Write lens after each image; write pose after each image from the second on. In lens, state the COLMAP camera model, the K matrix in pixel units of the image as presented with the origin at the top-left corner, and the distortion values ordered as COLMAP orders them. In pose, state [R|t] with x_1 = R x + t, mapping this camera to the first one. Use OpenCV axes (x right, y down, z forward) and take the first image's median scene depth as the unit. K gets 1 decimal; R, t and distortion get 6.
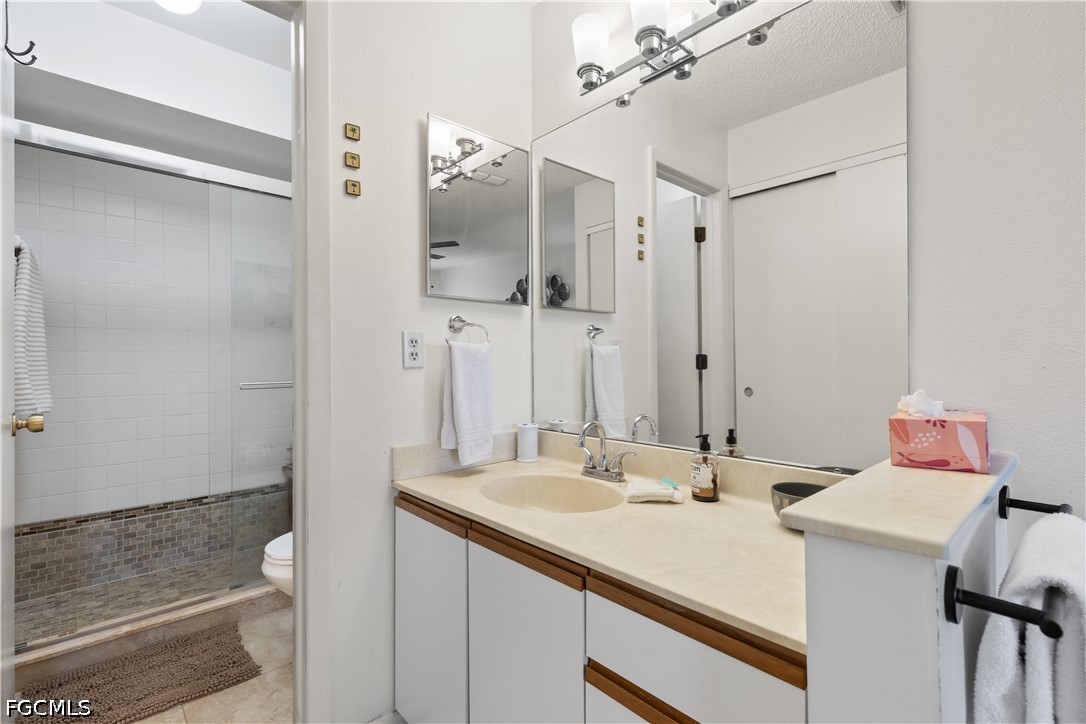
lens RADIAL K [[499.6, 0, 545.4], [0, 499.6, 356.5], [0, 0, 1]] dist [0.004743, 0.000808]
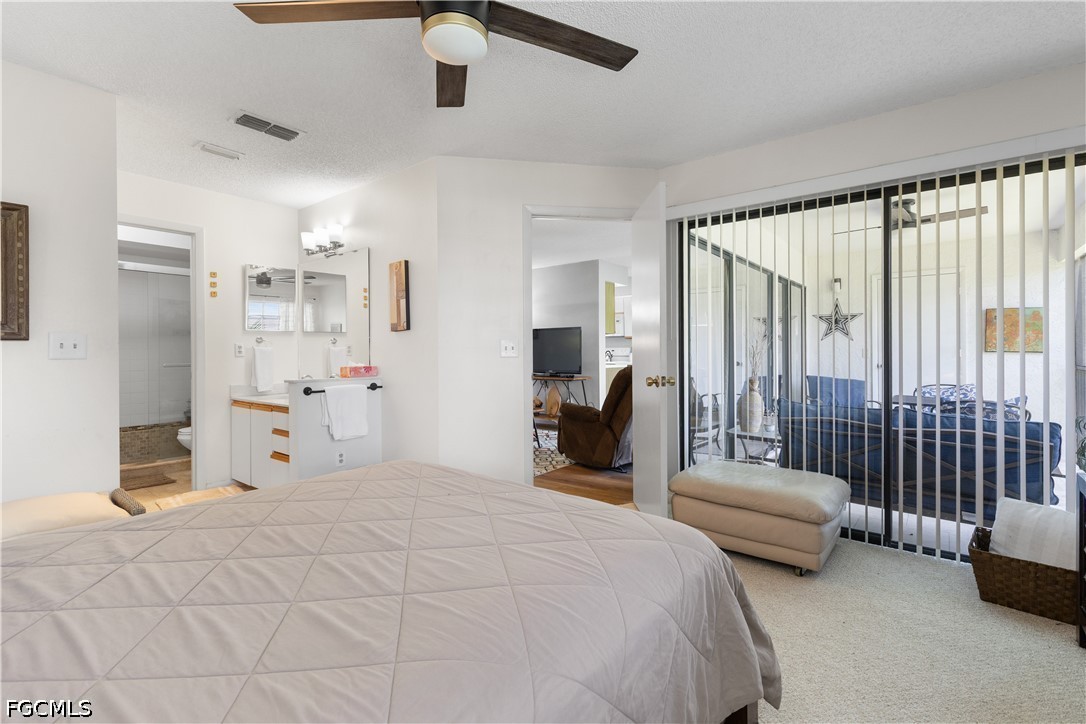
lens RADIAL K [[499.6, 0, 551.3], [0, 499.6, 356.7], [0, 0, 1]] dist [0.004743, 0.000808]
pose [[0.987177, 0.003843, 0.159584, 0.969524], [-0.006024, 0.999895, 0.013186, -0.022891], [-0.159516, -0.013978, 0.987096, -1.951529]]
